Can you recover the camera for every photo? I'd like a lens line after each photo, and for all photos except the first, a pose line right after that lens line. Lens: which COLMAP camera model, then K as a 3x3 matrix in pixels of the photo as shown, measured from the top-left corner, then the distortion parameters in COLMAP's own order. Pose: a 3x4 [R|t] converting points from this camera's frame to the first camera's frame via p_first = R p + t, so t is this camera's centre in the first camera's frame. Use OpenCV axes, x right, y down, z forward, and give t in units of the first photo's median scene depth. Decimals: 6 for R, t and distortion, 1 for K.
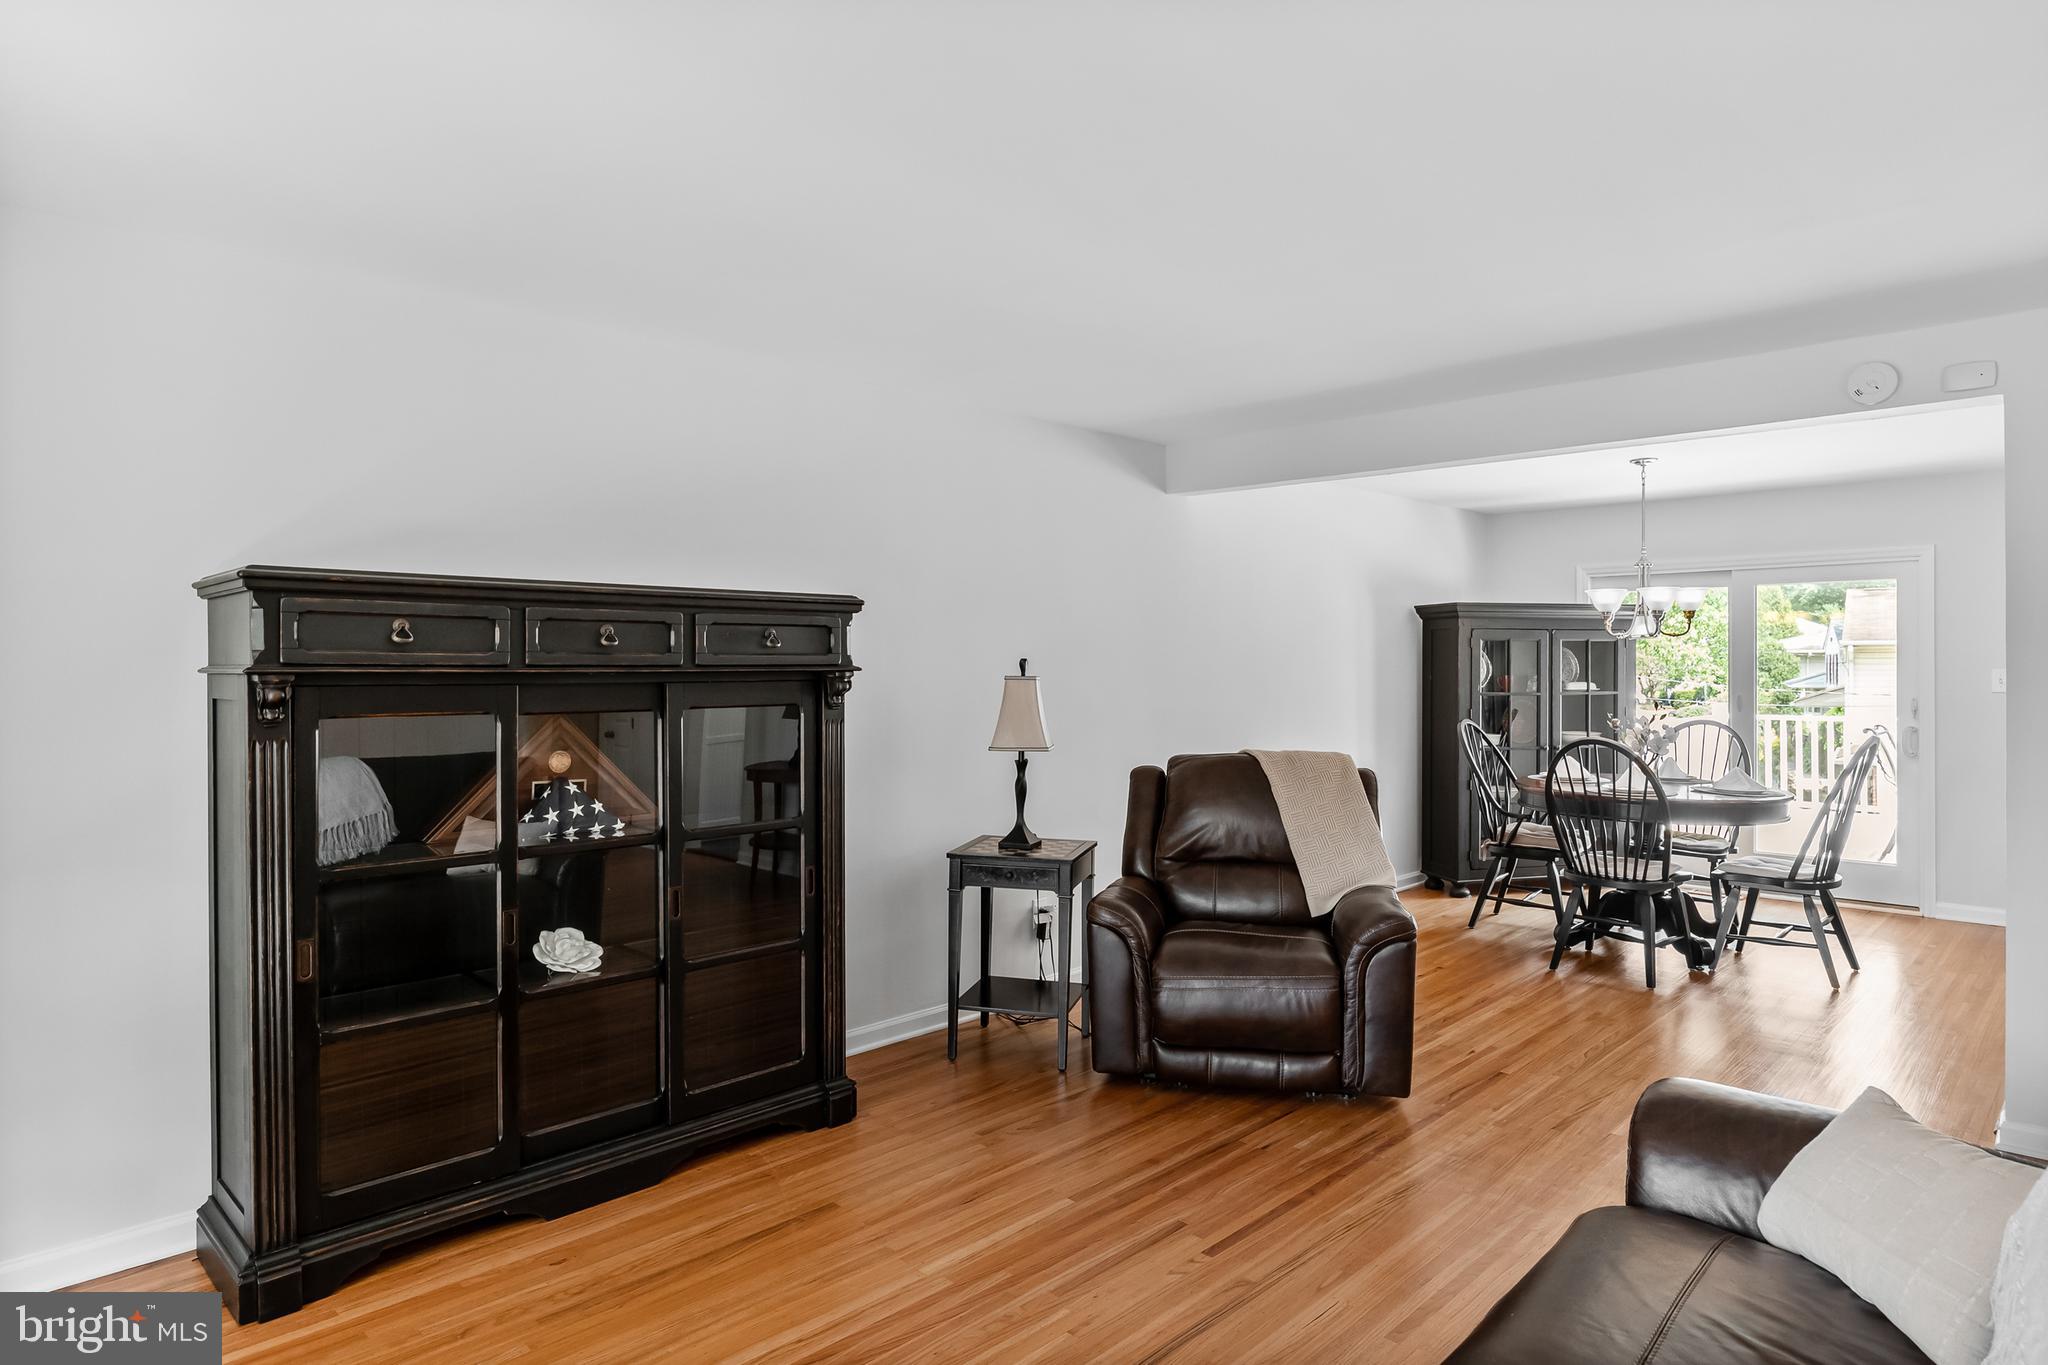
lens RADIAL K [[1125.5, 0, 1024.0], [0, 1125.5, 682.5], [0, 0, 1]] dist [0.012132, -0.000830]
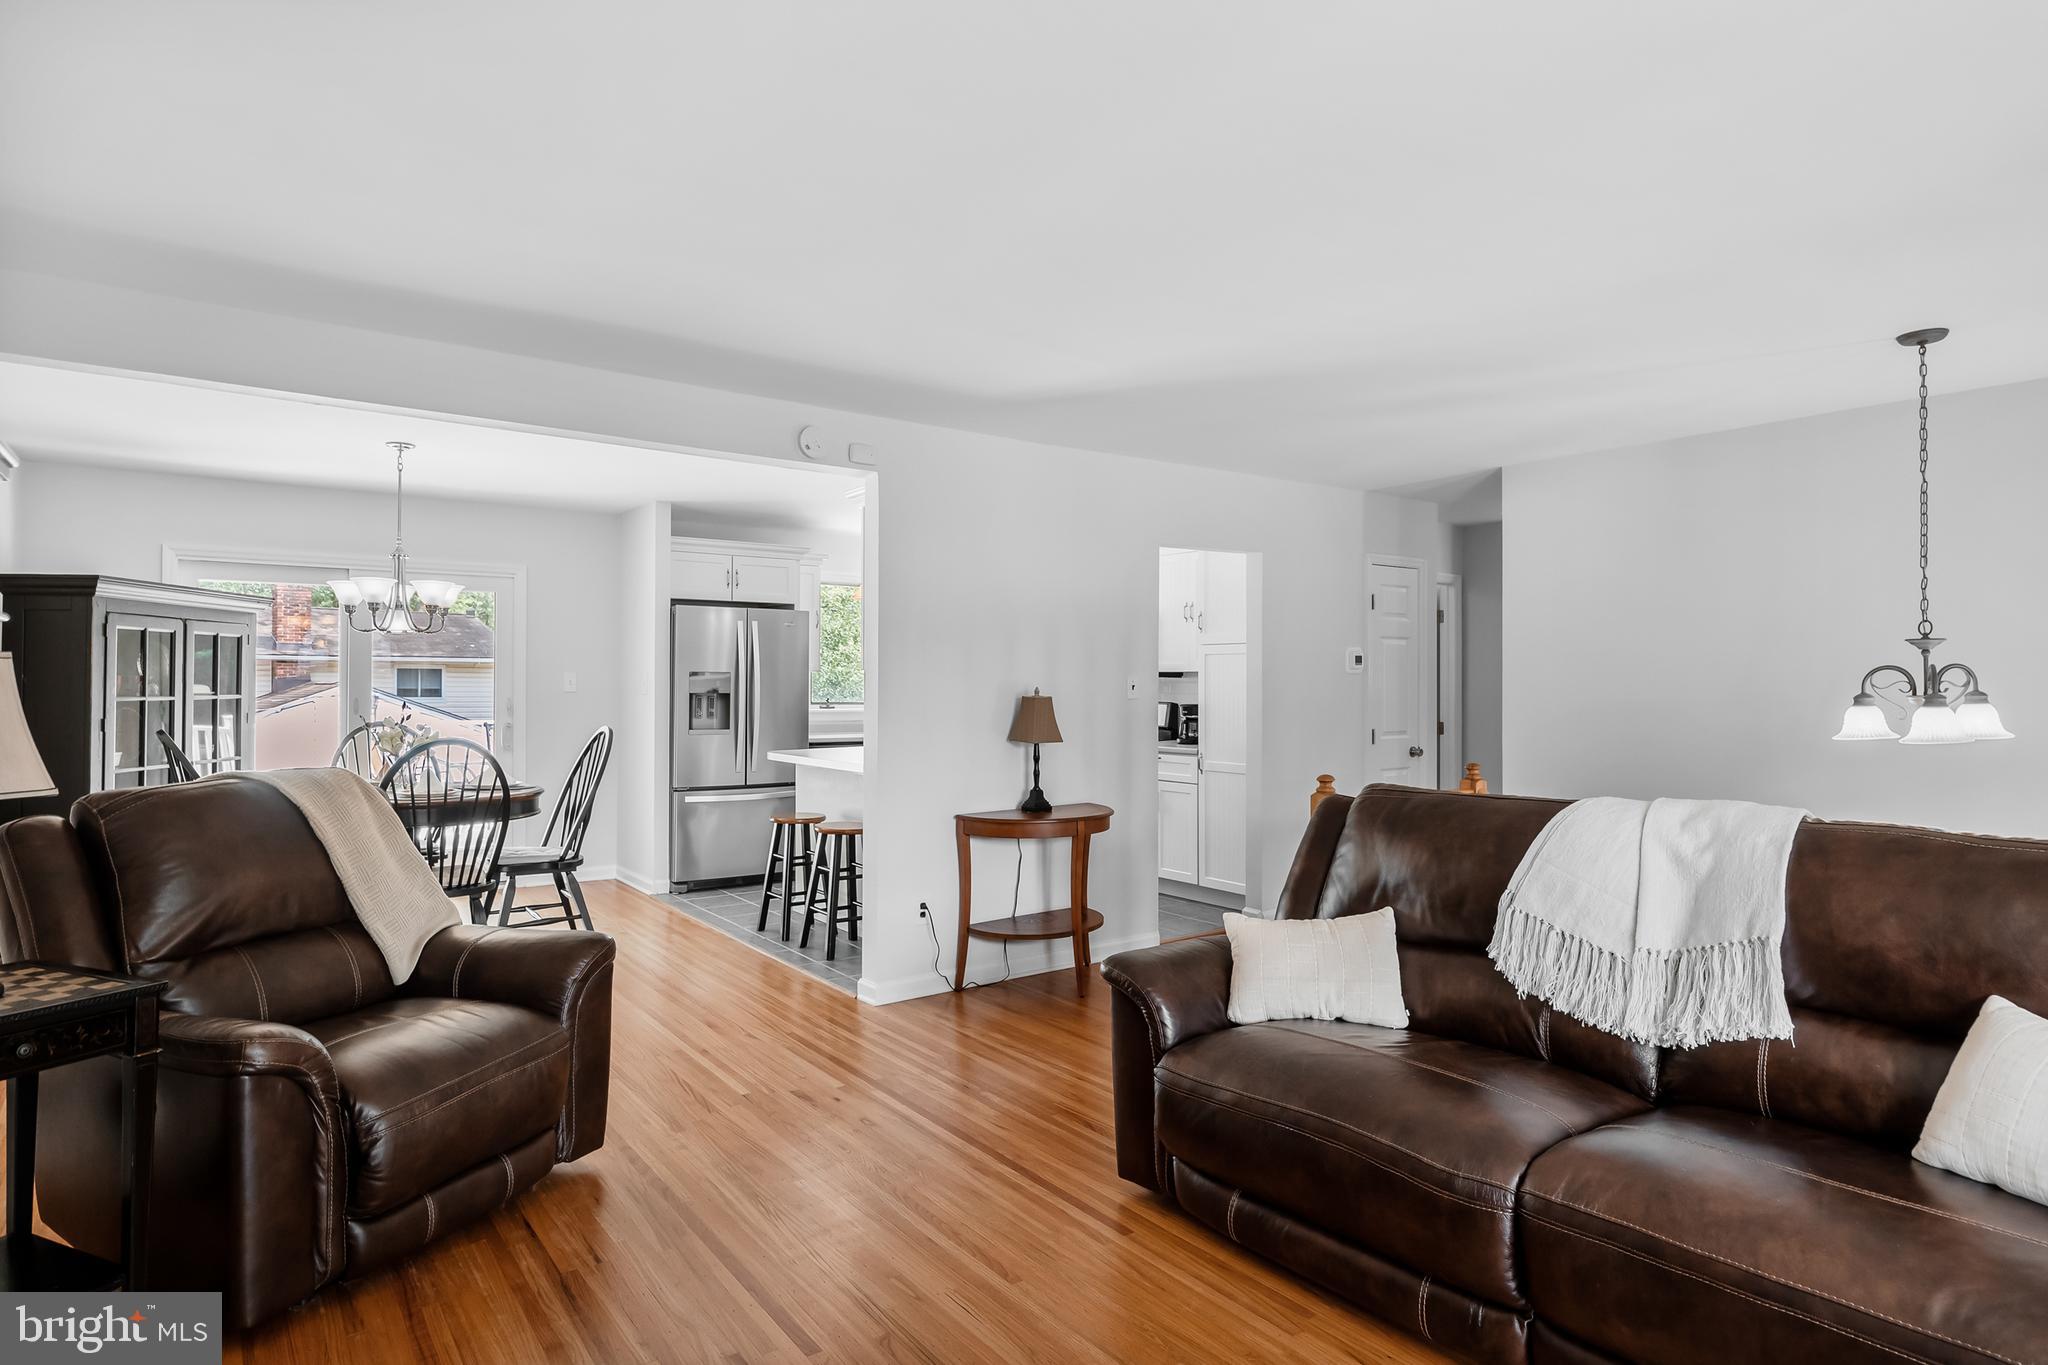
lens RADIAL K [[1152.9, 0, 1009.6], [0, 1152.9, 673.8], [0, 0, 1]] dist [-0.001261, 0.000312]
pose [[0.168100, 0.012803, 0.985687, -0.280761], [0.010094, 0.999841, -0.014708, 0.012210], [-0.985718, 0.012422, 0.167944, 0.310290]]
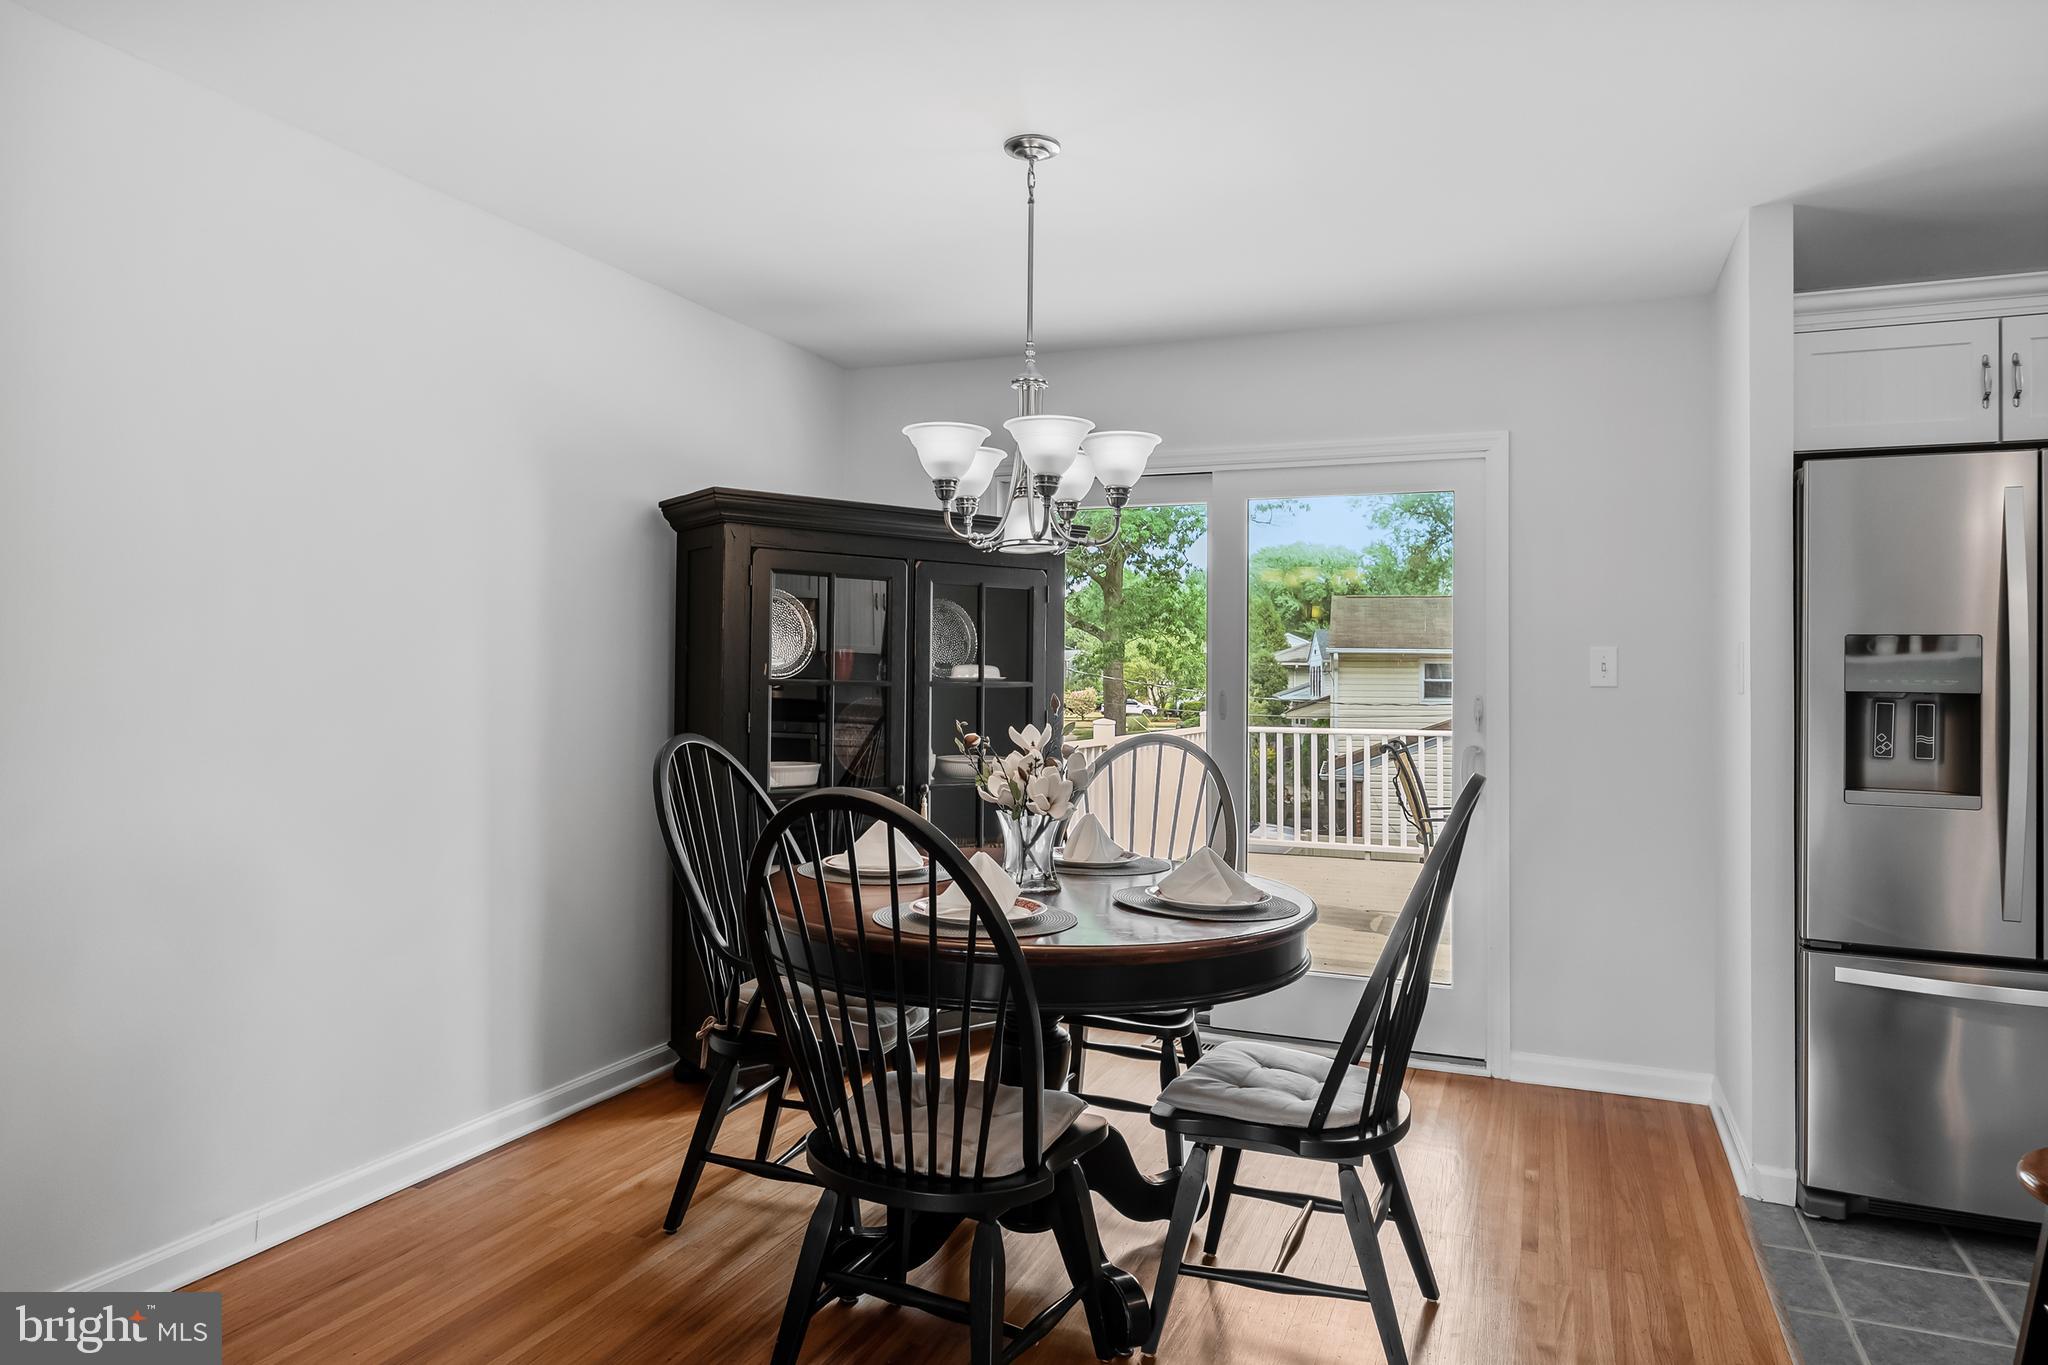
lens RADIAL K [[1300.2, 0, 1023.7], [0, 1300.2, 651.5], [0, 0, 1]] dist [-0.000096, 0.000271]
pose [[0.920642, 0.022005, 0.389787, 0.318126], [-0.010492, 0.999444, -0.031641, 0.015010], [-0.390267, 0.025040, 0.920361, 0.487771]]
